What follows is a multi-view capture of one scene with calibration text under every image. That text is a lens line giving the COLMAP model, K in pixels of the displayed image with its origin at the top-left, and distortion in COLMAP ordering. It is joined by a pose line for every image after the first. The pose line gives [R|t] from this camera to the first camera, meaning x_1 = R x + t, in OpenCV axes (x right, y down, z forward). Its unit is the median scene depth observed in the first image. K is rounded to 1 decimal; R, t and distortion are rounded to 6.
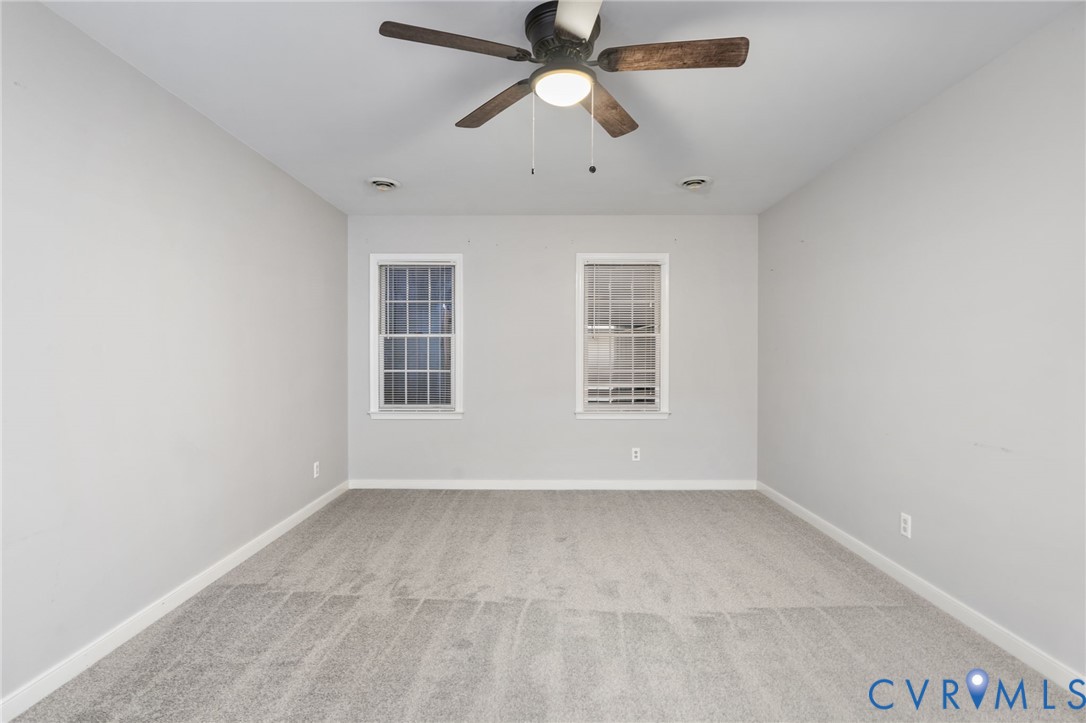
lens RADIAL K [[513.8, 0, 540.6], [0, 513.8, 357.3], [0, 0, 1]] dist [-0.001034, 0.000341]
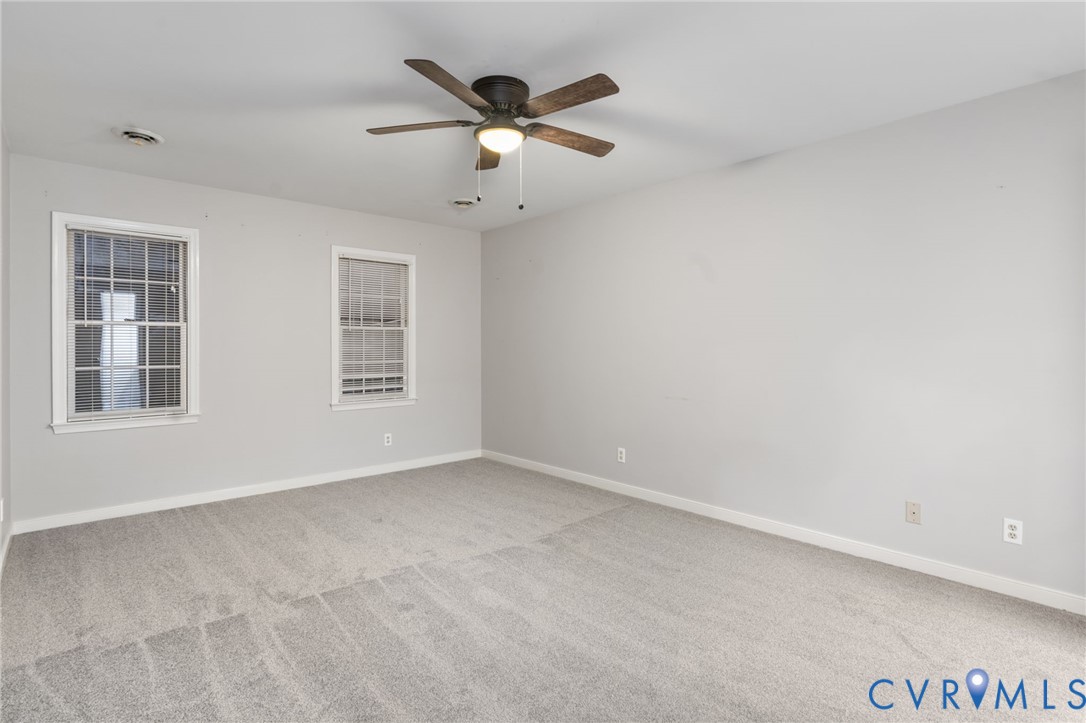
lens RADIAL K [[498.7, 0, 542.7], [0, 498.7, 345.4], [0, 0, 1]] dist [0.001535, 0.000772]
pose [[0.768257, -0.000472, 0.640142, -0.345260], [0.005239, 0.999971, -0.005550, -0.000016], [-0.640121, 0.007618, 0.768237, -0.012333]]
